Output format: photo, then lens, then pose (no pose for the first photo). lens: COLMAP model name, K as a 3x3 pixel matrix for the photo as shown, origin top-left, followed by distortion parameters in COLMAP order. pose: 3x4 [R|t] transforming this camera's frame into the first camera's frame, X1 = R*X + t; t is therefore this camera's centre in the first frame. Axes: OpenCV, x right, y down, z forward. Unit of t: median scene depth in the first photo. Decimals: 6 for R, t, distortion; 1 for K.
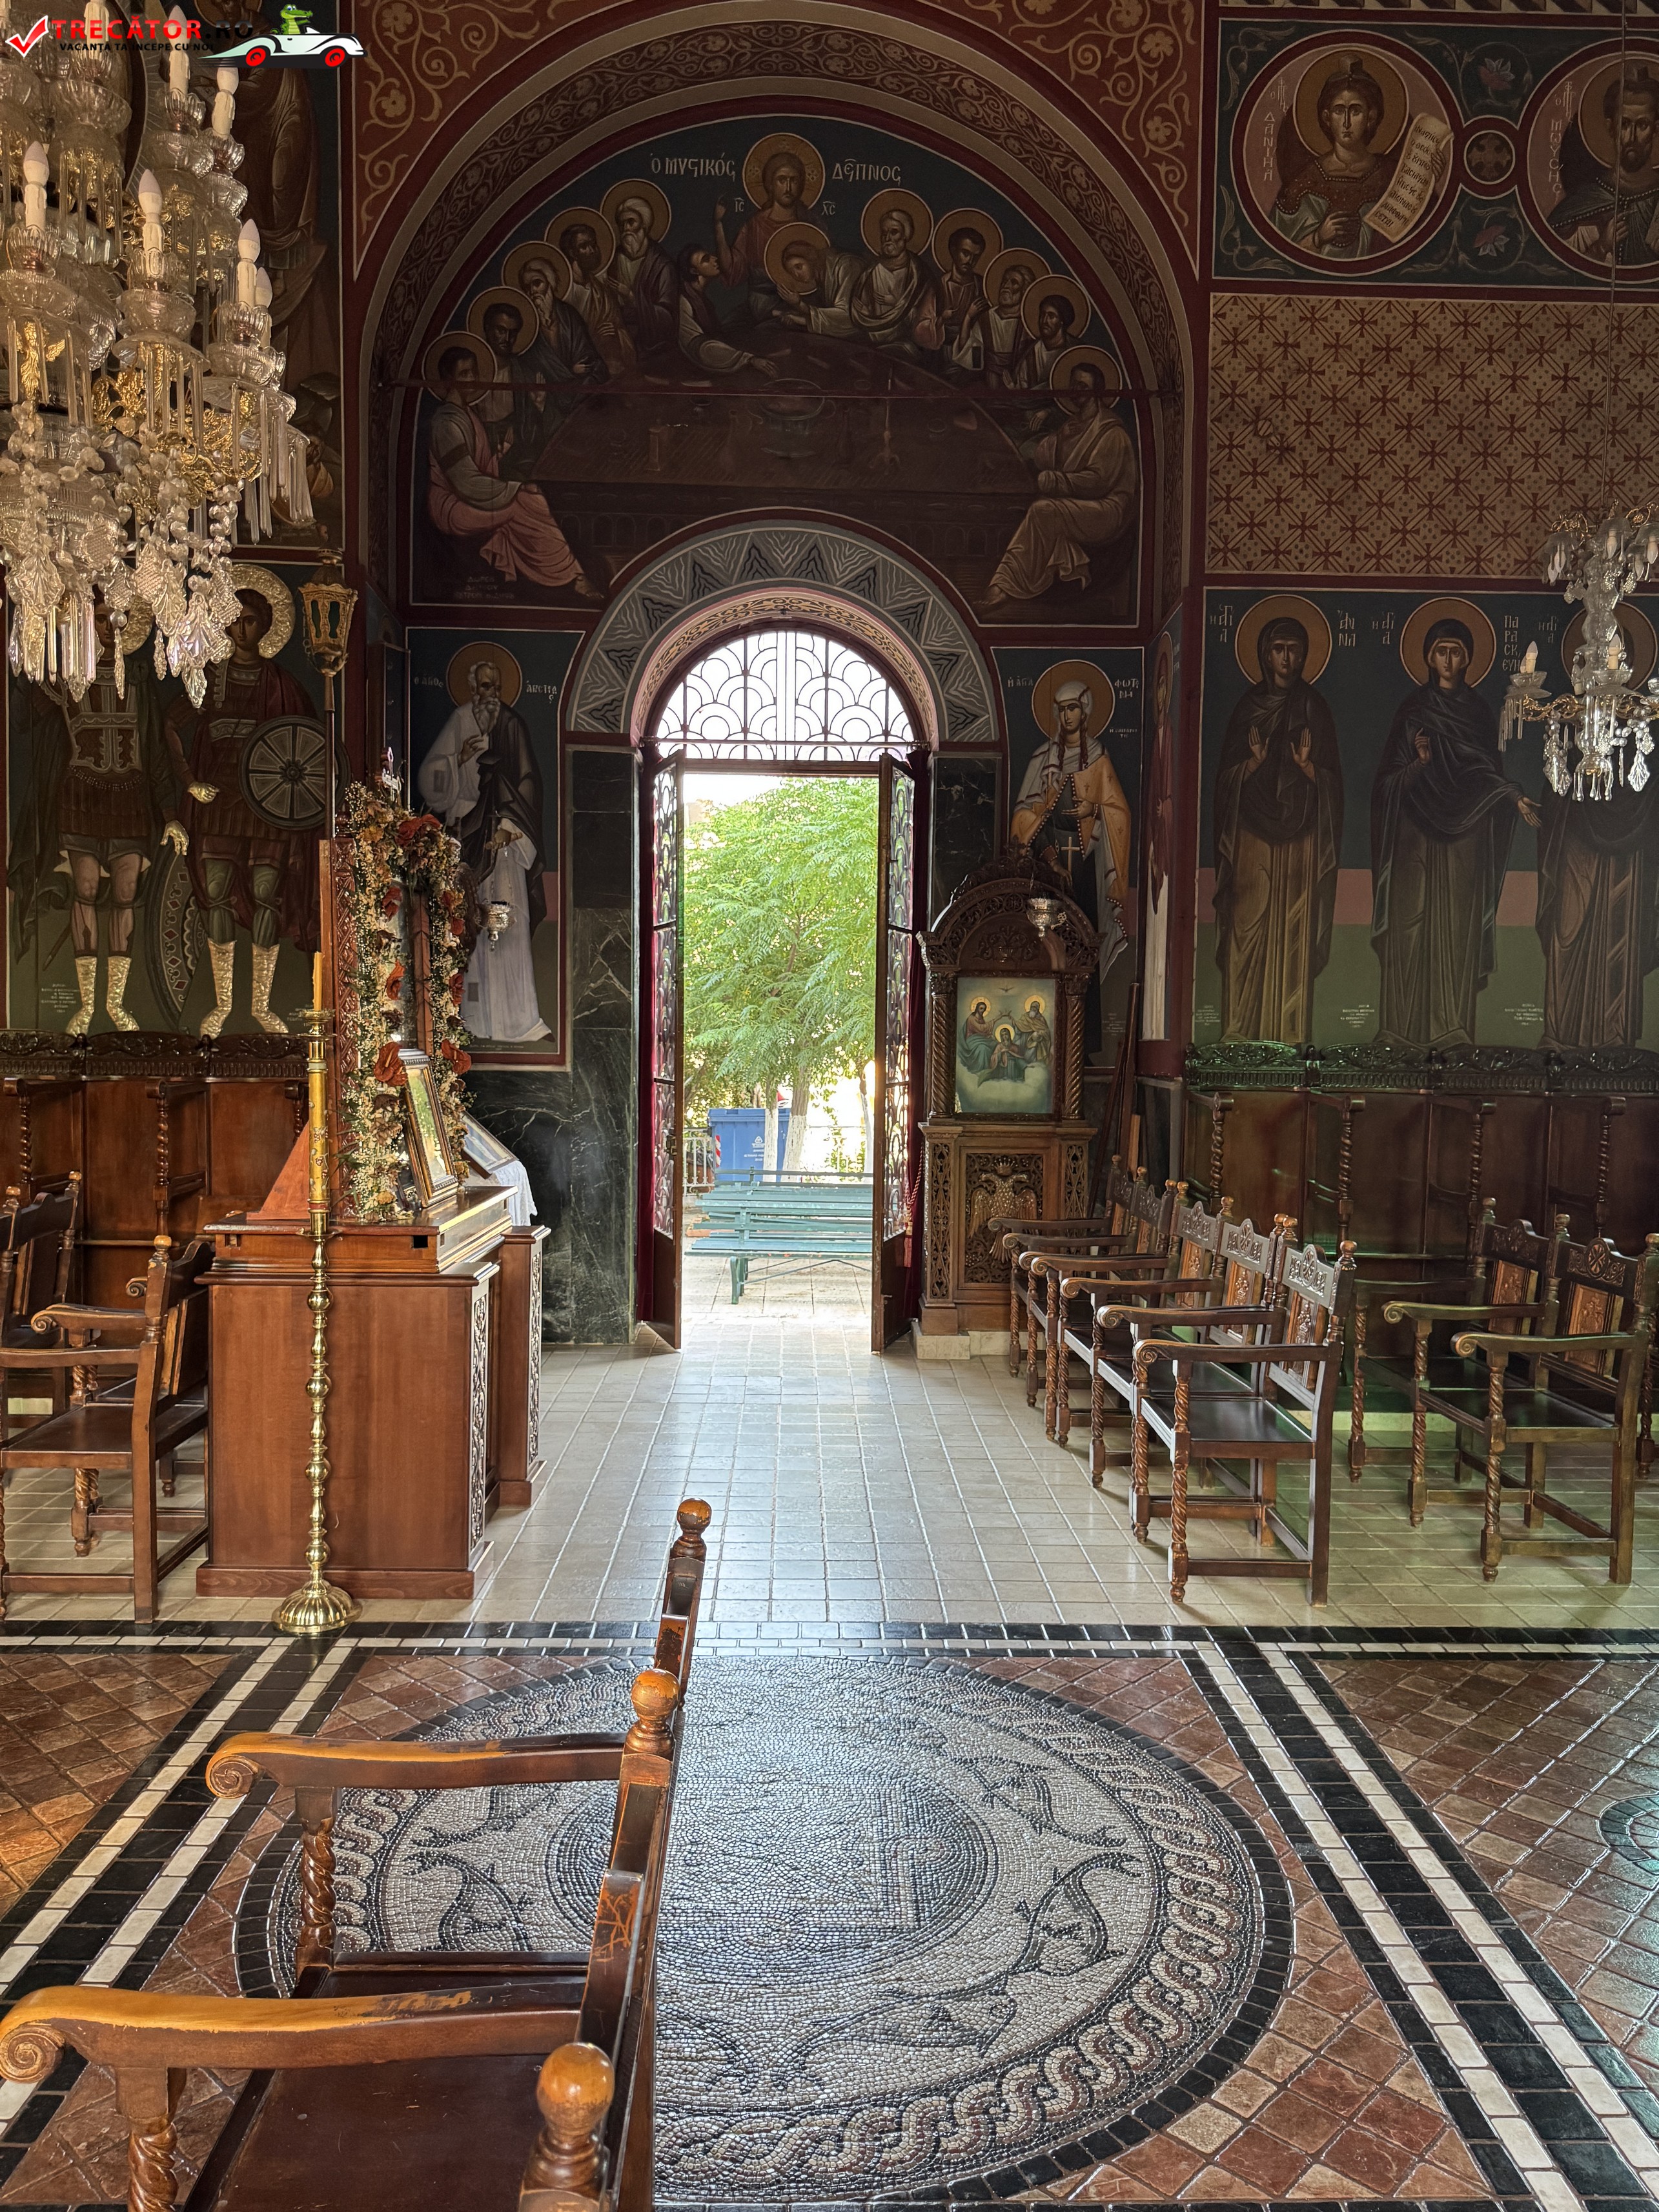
lens RADIAL K [[1575.3, 0, 807.7], [0, 1575.3, 1064.4], [0, 0, 1]] dist [0.068494, -0.076372]
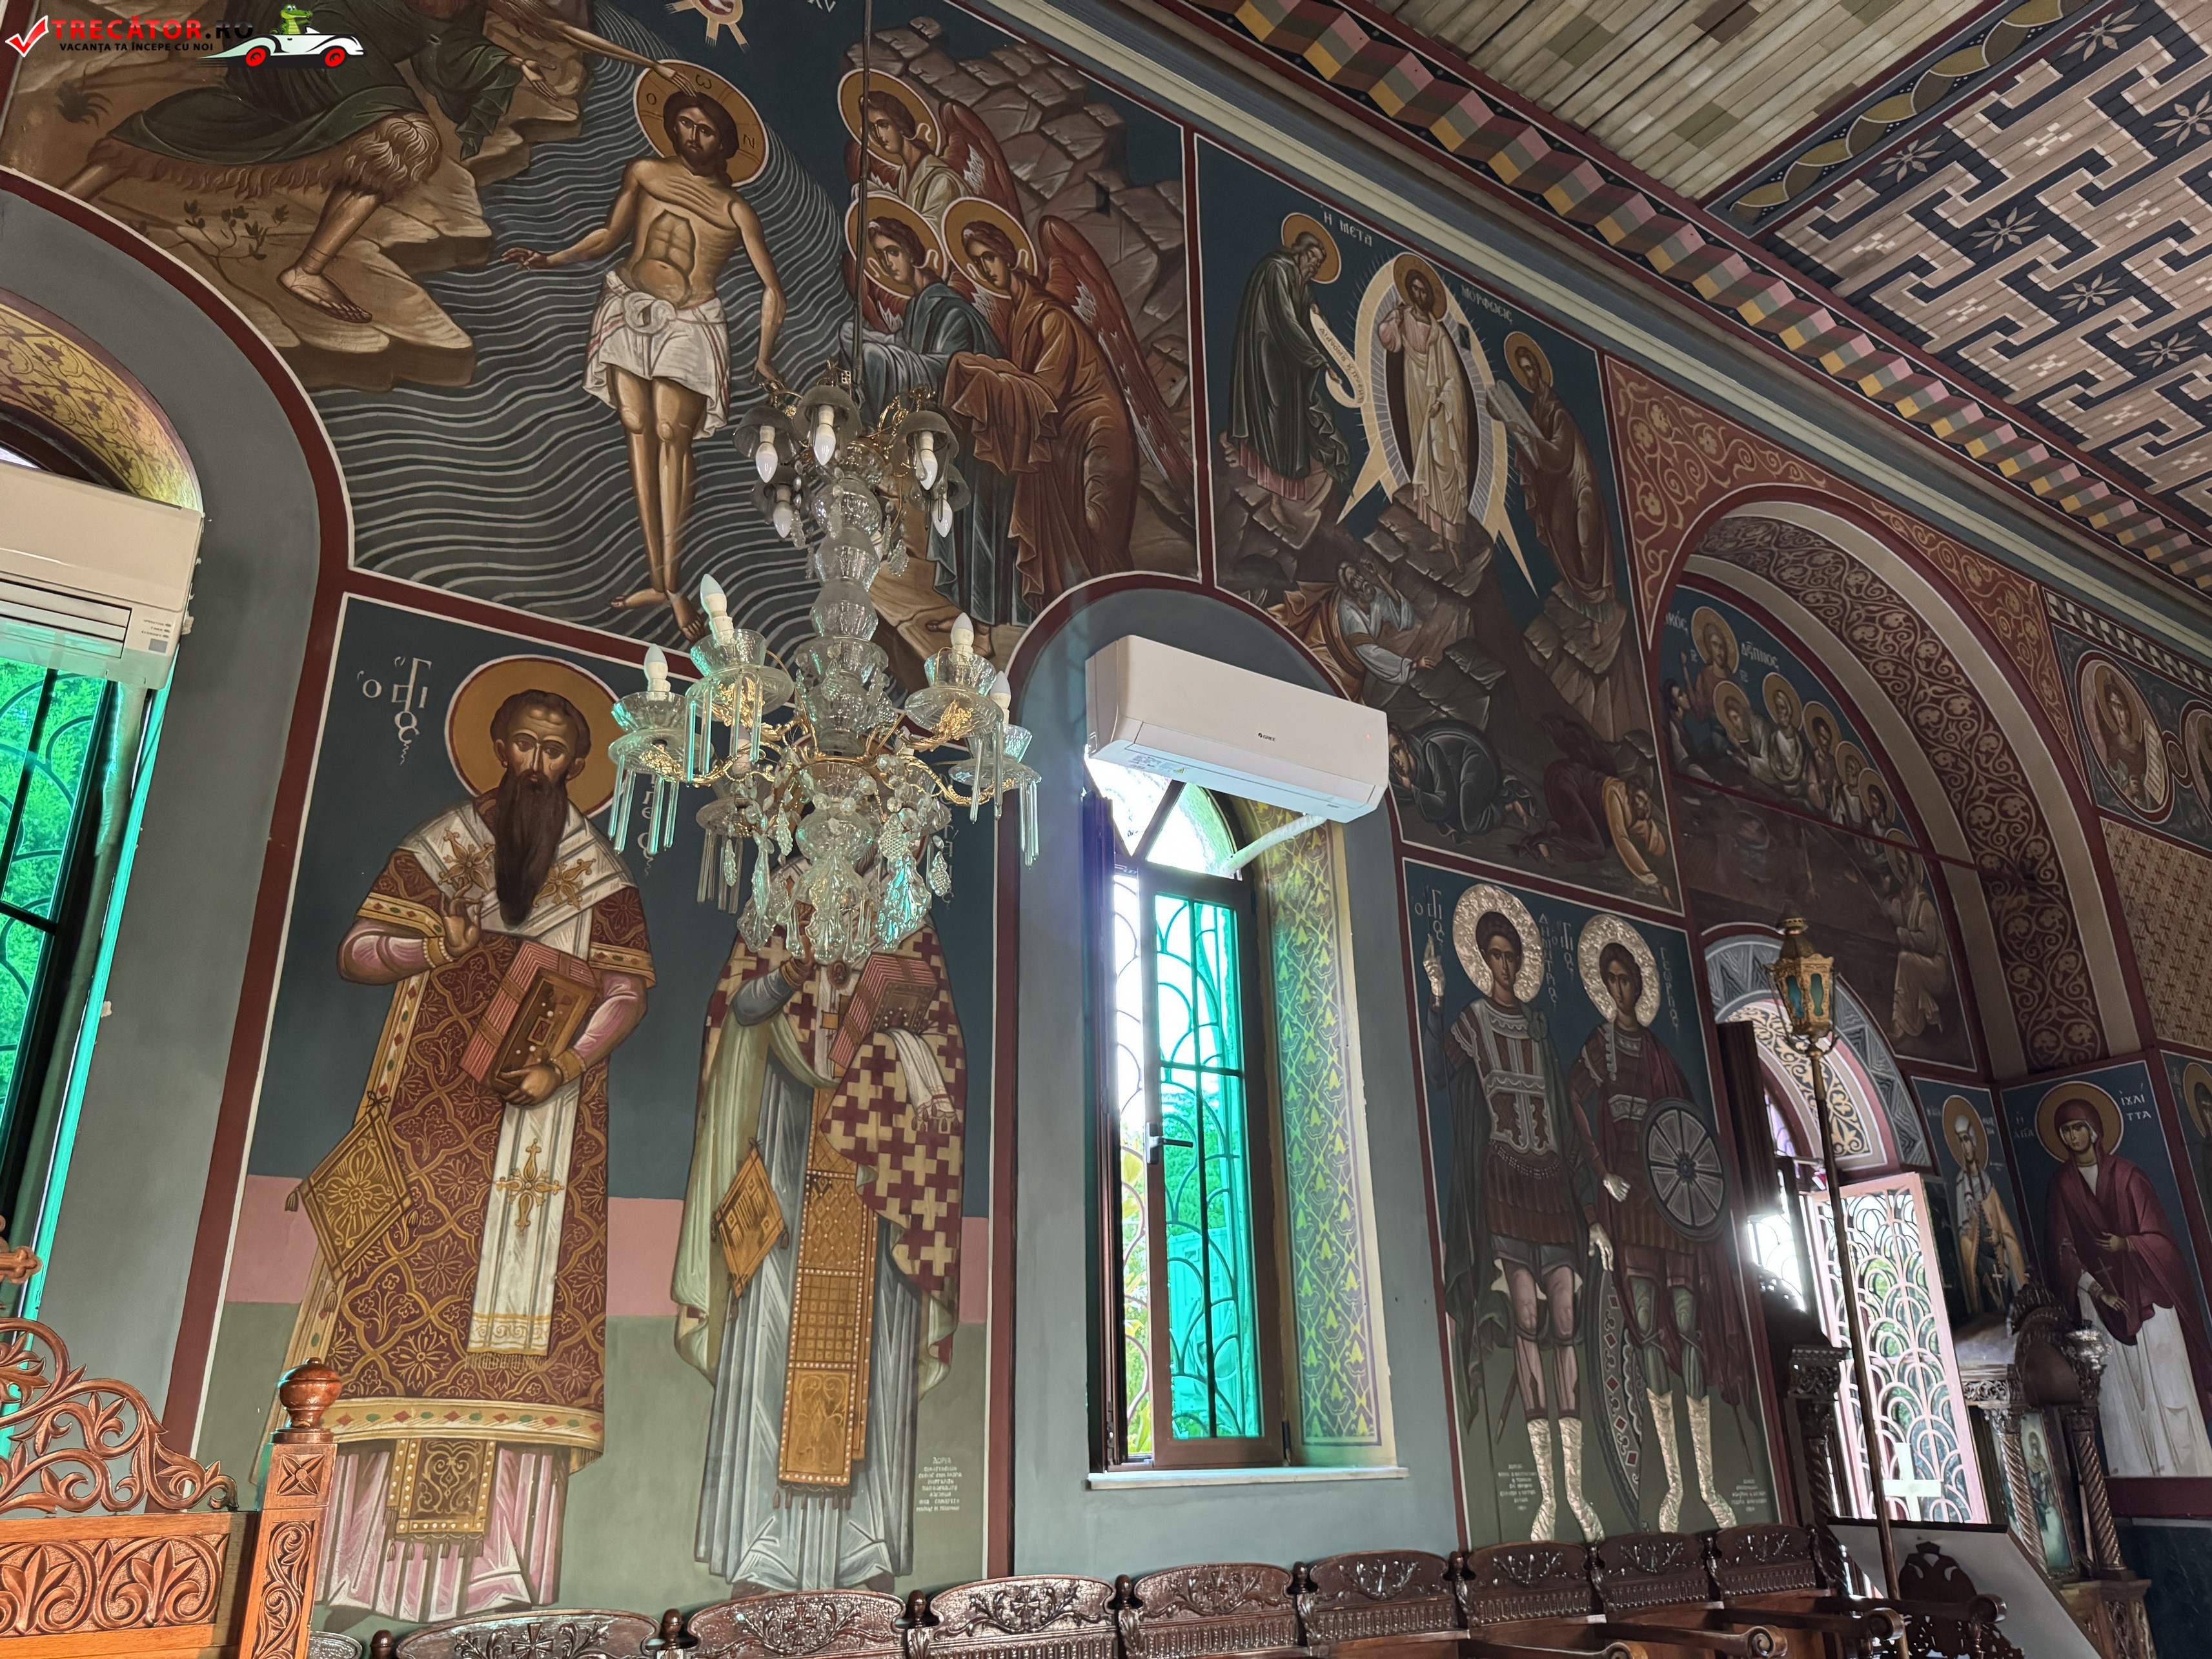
lens RADIAL K [[1575.3, 0, 1104.3], [0, 1575.3, 820.1], [0, 0, 1]] dist [0.068494, -0.076372]
pose [[0.829623, 0.171333, 0.531385, -1.021306], [0.050194, 0.925010, -0.376613, -0.057458], [-0.556063, 0.339119, 0.758810, 0.491820]]
